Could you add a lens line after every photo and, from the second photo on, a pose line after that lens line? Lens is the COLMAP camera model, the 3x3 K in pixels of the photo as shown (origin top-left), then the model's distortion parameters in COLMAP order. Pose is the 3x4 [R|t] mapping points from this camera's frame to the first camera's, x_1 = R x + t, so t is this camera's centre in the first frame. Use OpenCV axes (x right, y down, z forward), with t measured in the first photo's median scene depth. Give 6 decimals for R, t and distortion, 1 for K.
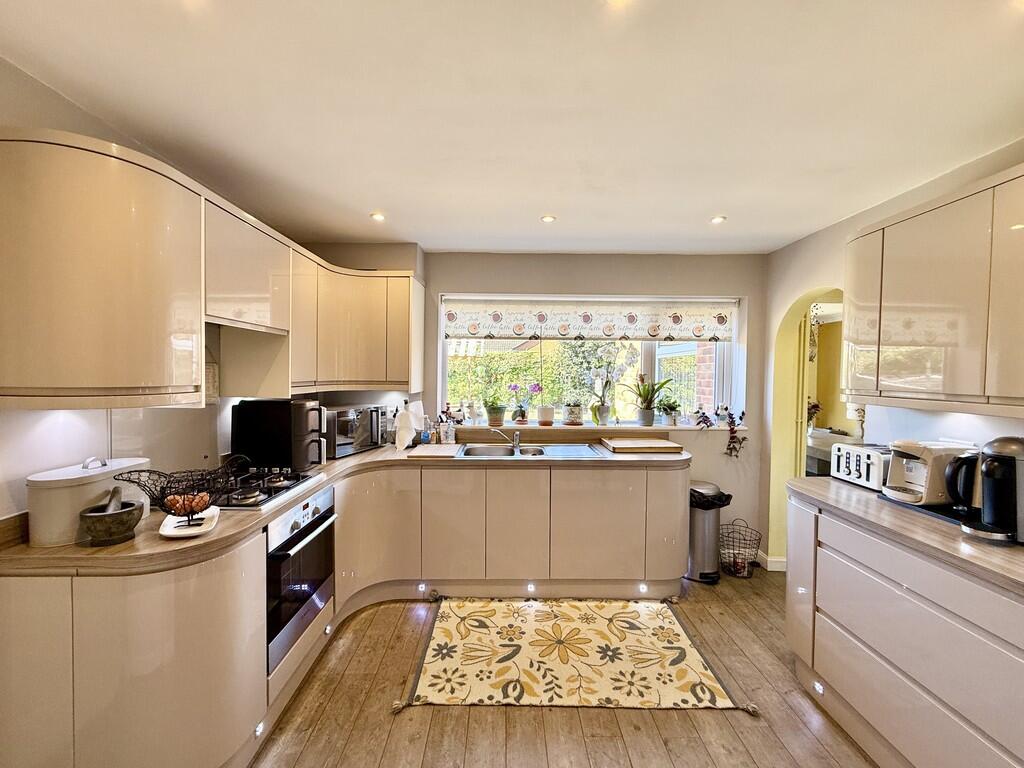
lens RADIAL K [[417.3, 0, 513.7], [0, 417.3, 382.9], [0, 0, 1]] dist [-0.000512, -0.000028]
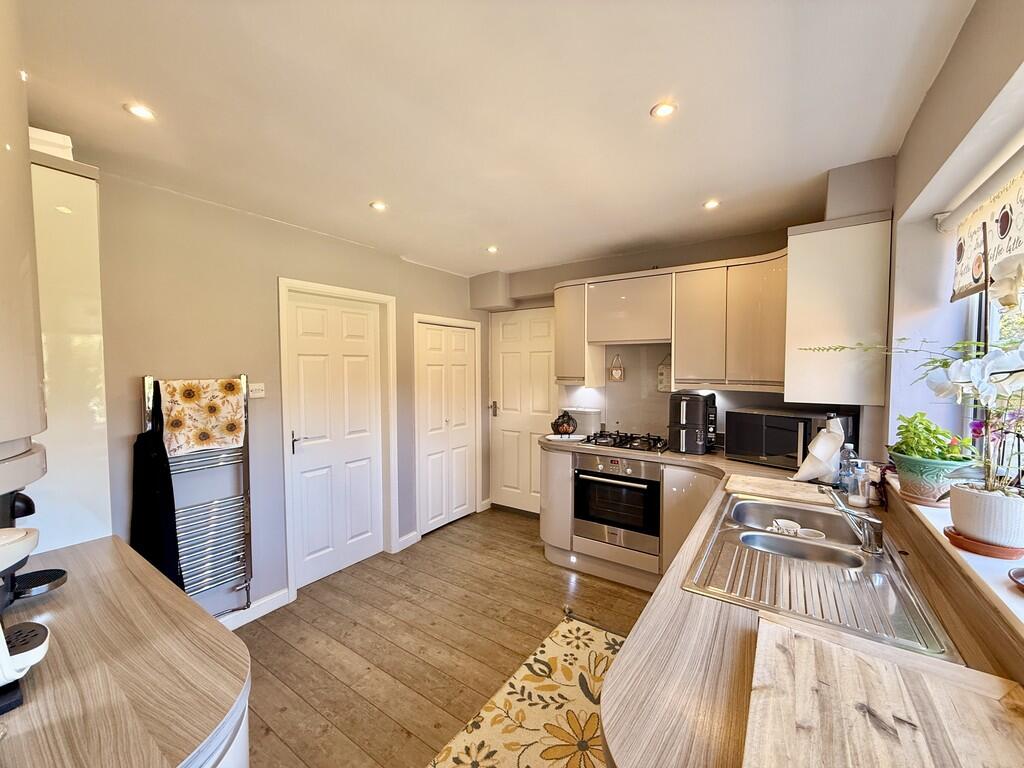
lens RADIAL K [[417.3, 0, 513.7], [0, 417.3, 382.9], [0, 0, 1]] dist [-0.000512, -0.000028]
pose [[-0.578534, 0.026075, -0.815241, 0.702653], [-0.026198, 0.998379, 0.050524, -0.036950], [0.815237, 0.050588, -0.576913, 1.201257]]
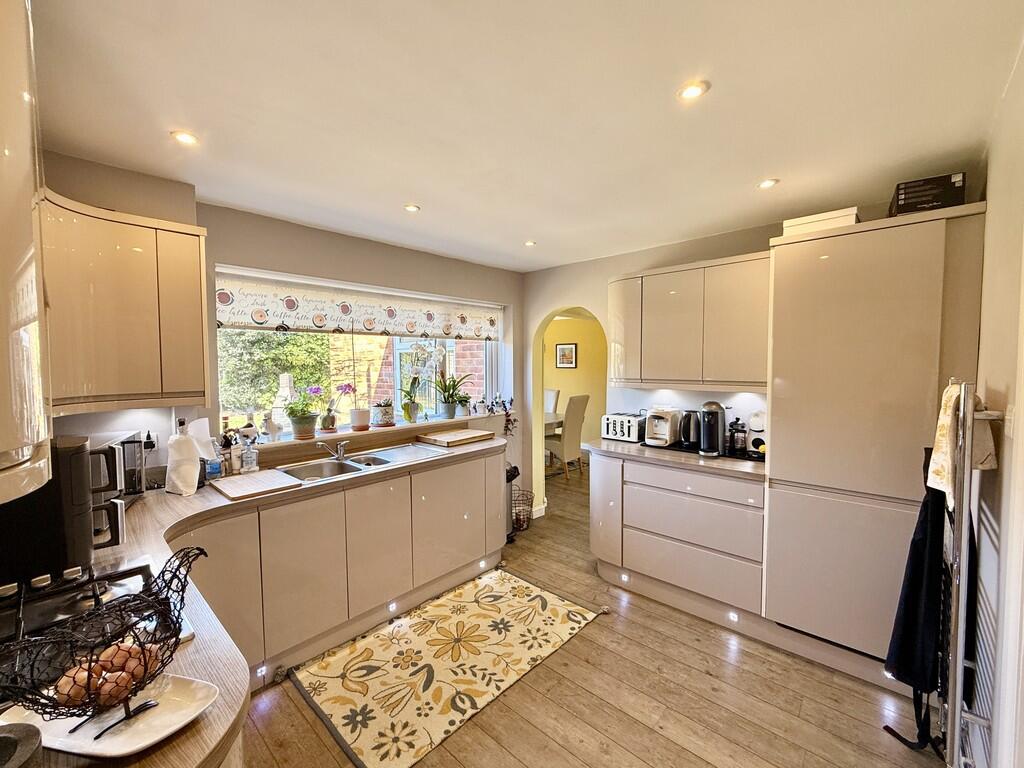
lens RADIAL K [[417.3, 0, 513.7], [0, 417.3, 382.9], [0, 0, 1]] dist [-0.000512, -0.000028]
pose [[0.687654, -0.047865, 0.724459, -0.462640], [0.031373, 0.998851, 0.036215, -0.029829], [-0.725360, -0.002175, 0.688366, 0.195757]]
